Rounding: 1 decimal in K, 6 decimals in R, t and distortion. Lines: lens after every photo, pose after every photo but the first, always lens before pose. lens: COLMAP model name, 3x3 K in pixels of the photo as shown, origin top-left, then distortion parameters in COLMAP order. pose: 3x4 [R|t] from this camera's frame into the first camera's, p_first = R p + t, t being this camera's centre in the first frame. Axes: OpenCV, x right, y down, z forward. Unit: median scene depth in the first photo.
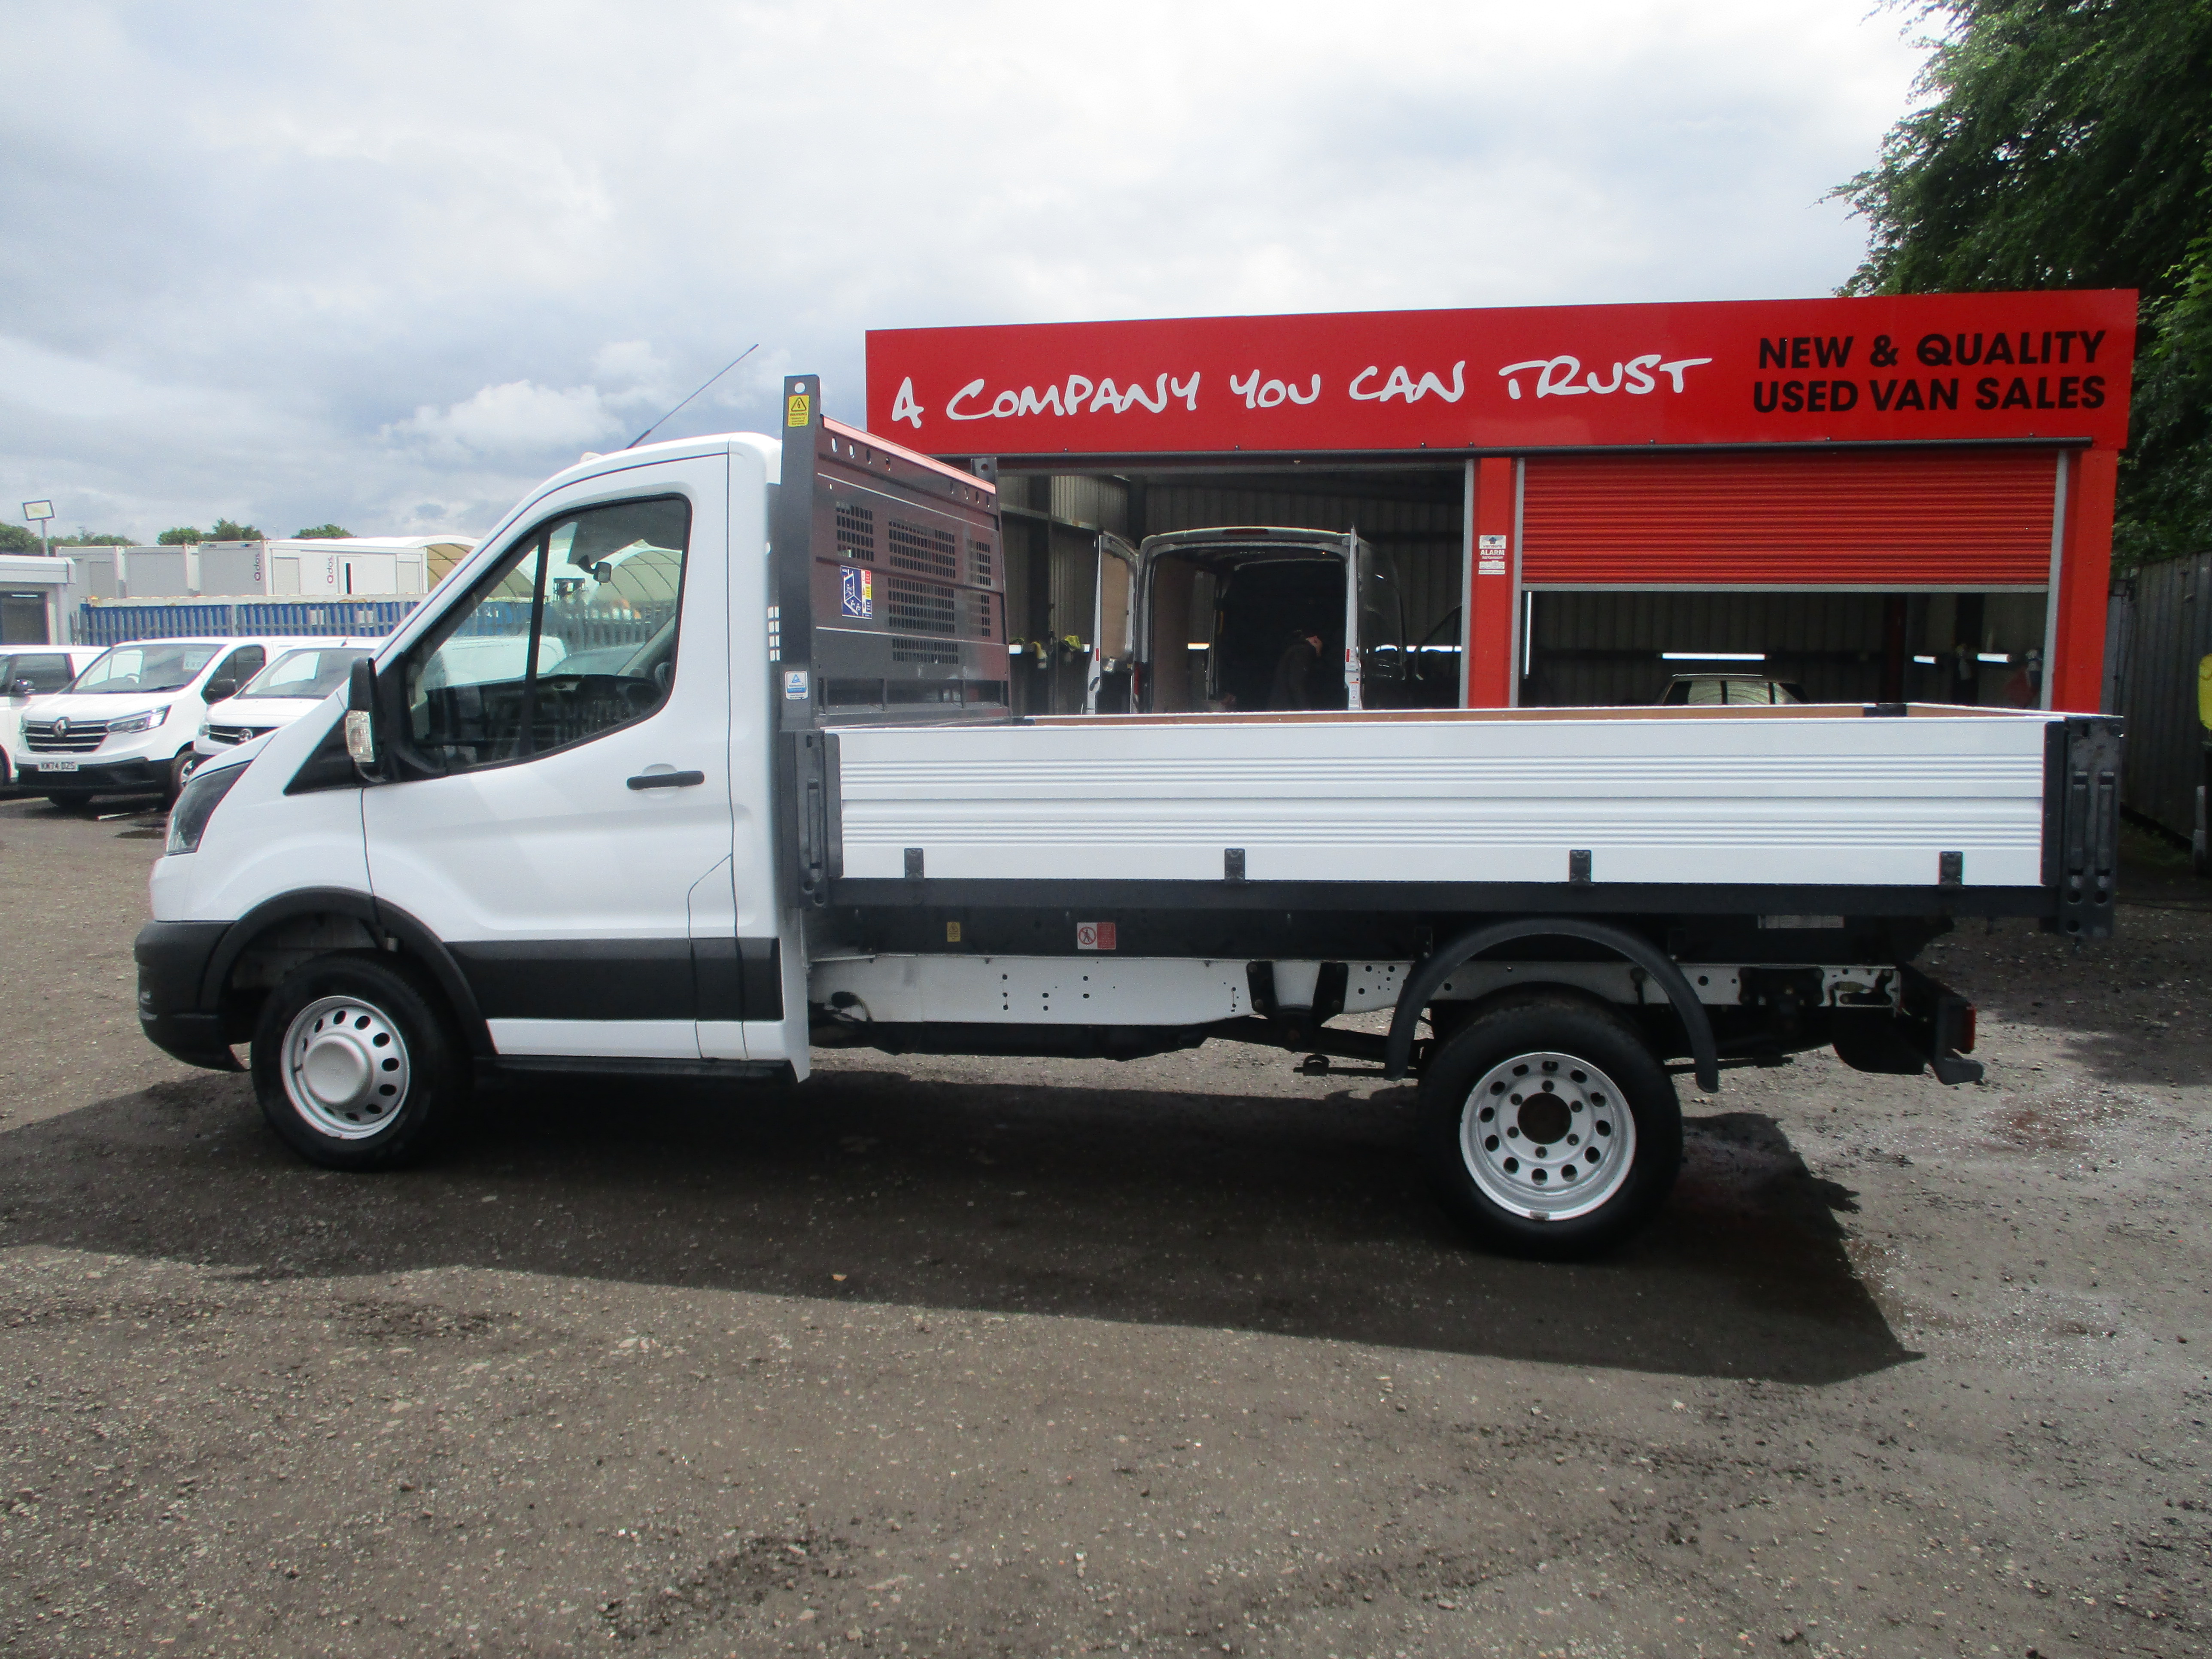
lens RADIAL K [[1831.6, 0, 1109.7], [0, 1831.6, 889.4], [0, 0, 1]] dist [-0.075691, 0.065367]
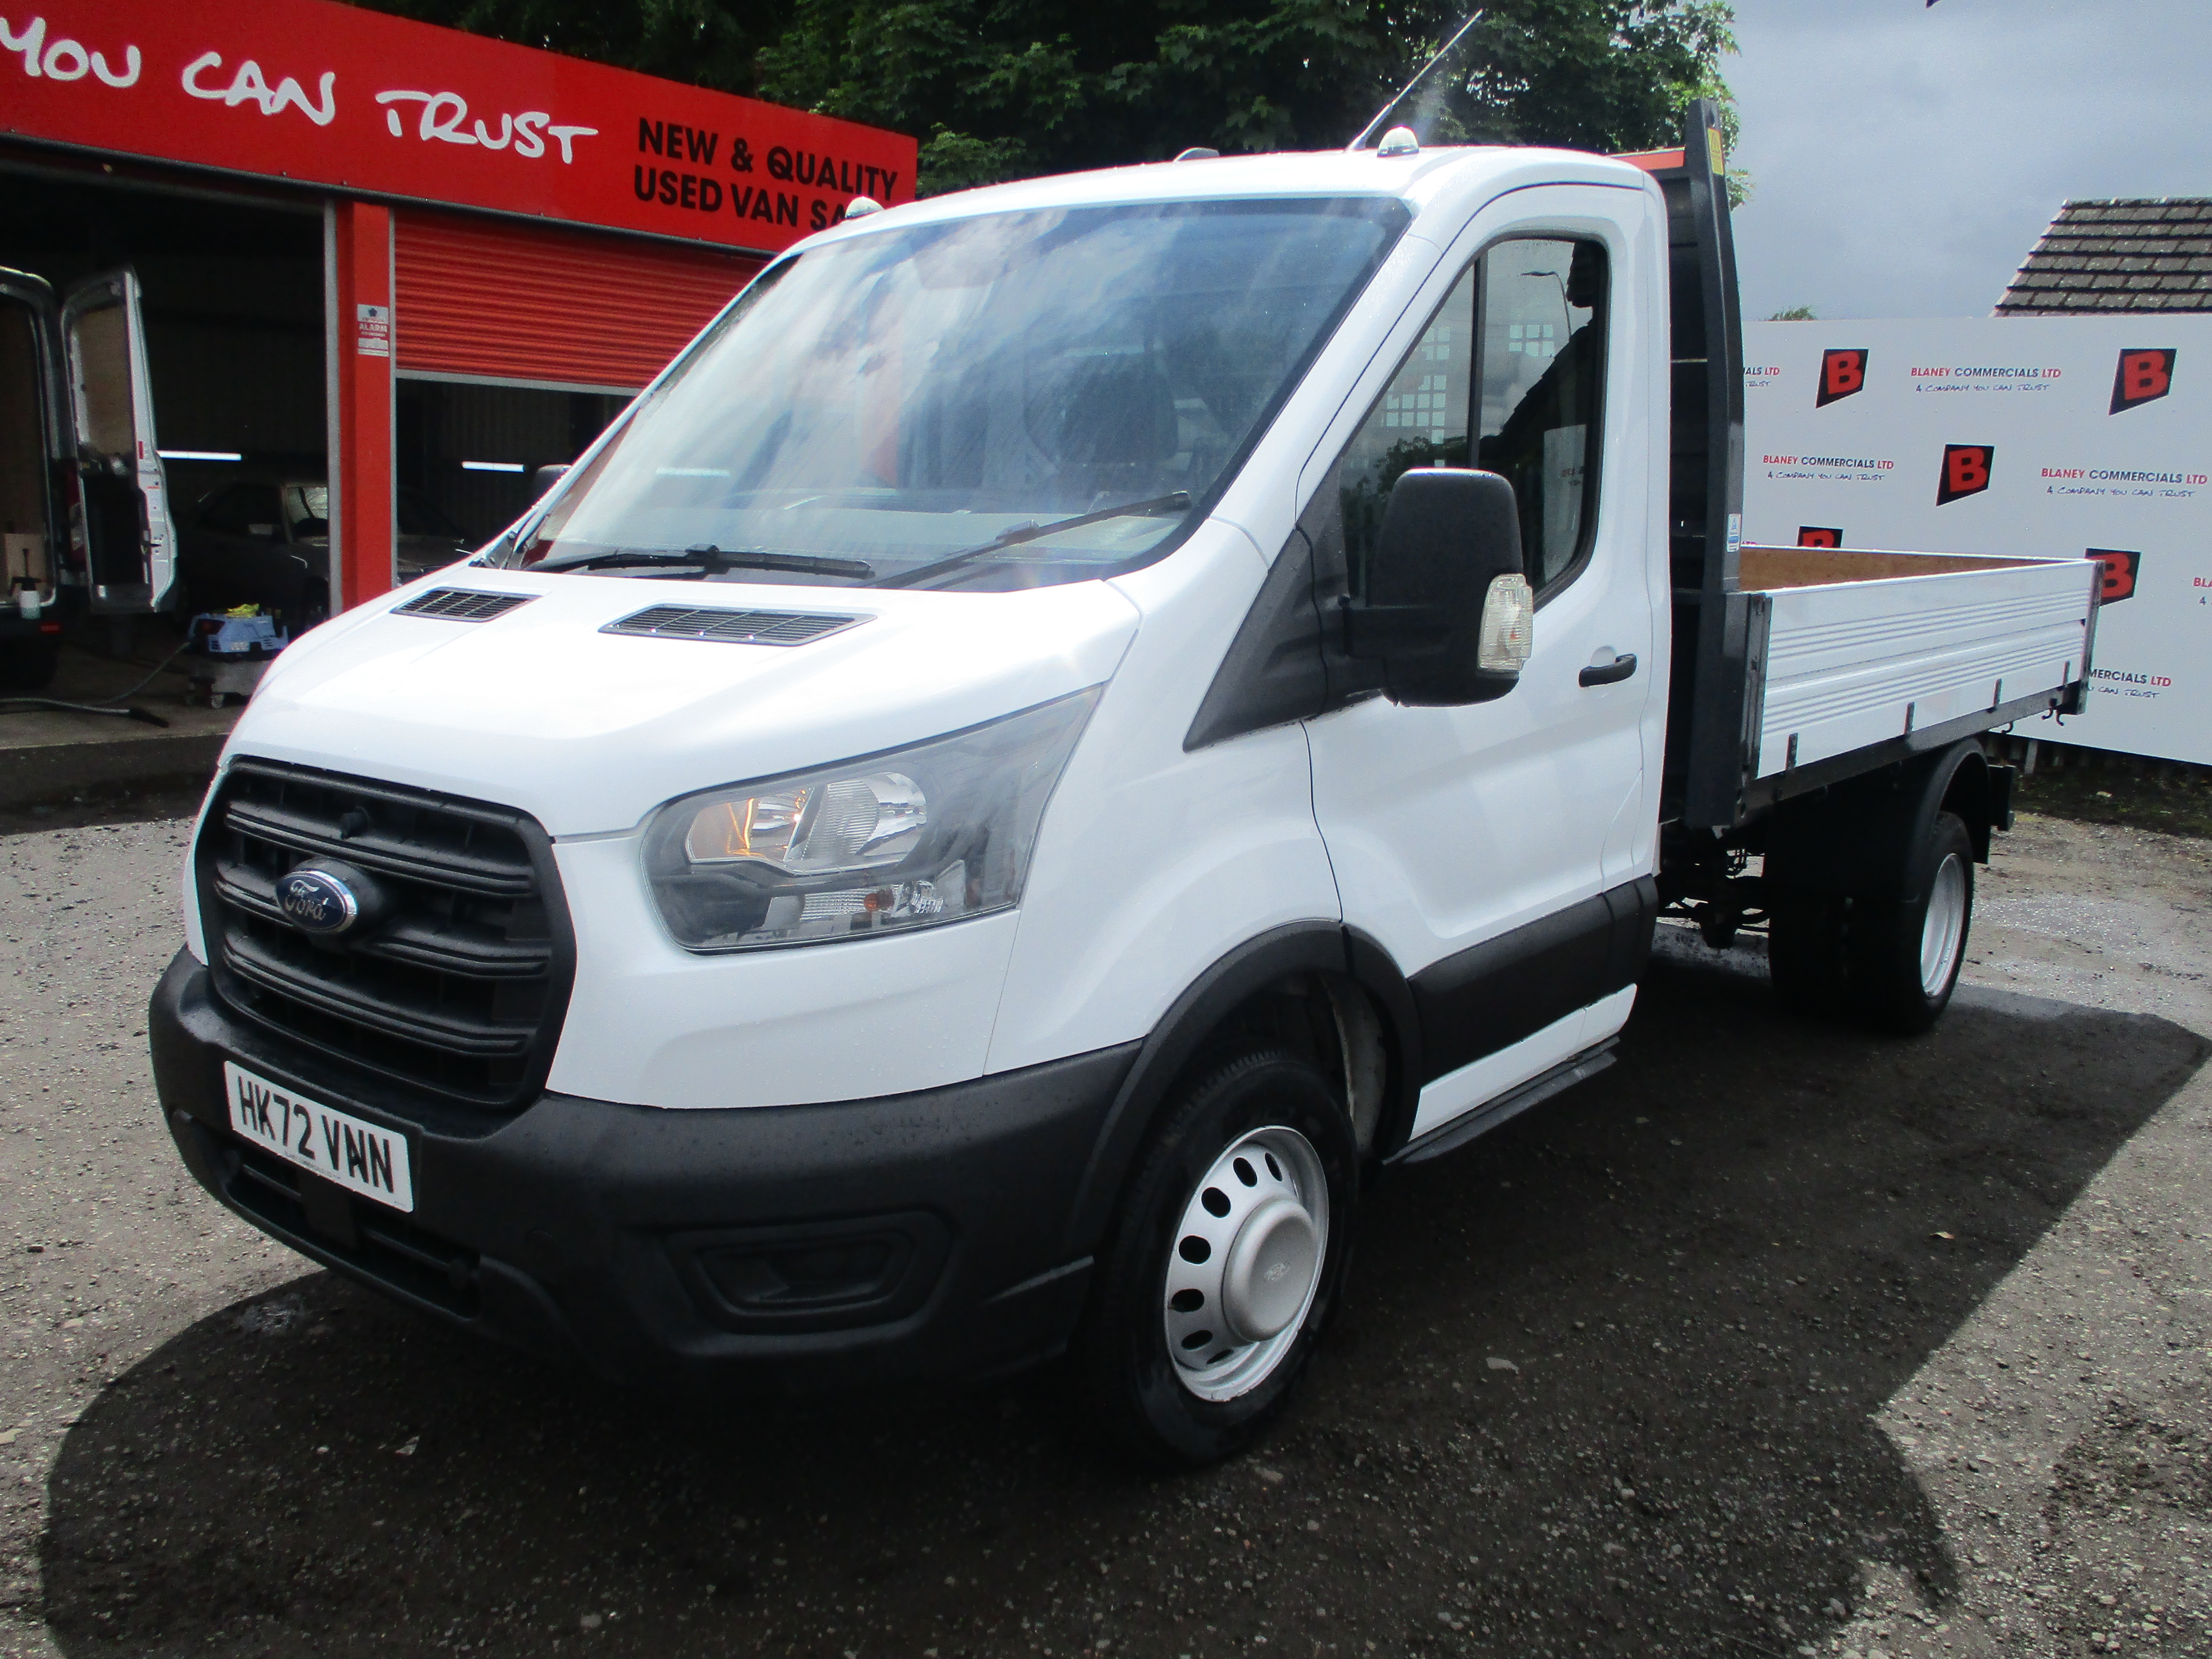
lens RADIAL K [[1841.6, 0, 1102.4], [0, 1841.6, 858.9], [0, 0, 1]] dist [-0.046222, 0.034236]
pose [[0.468620, -0.154115, 0.869853, -0.389108], [0.073574, 0.988053, 0.135420, -0.040086], [-0.880330, 0.000538, 0.474361, 0.347144]]
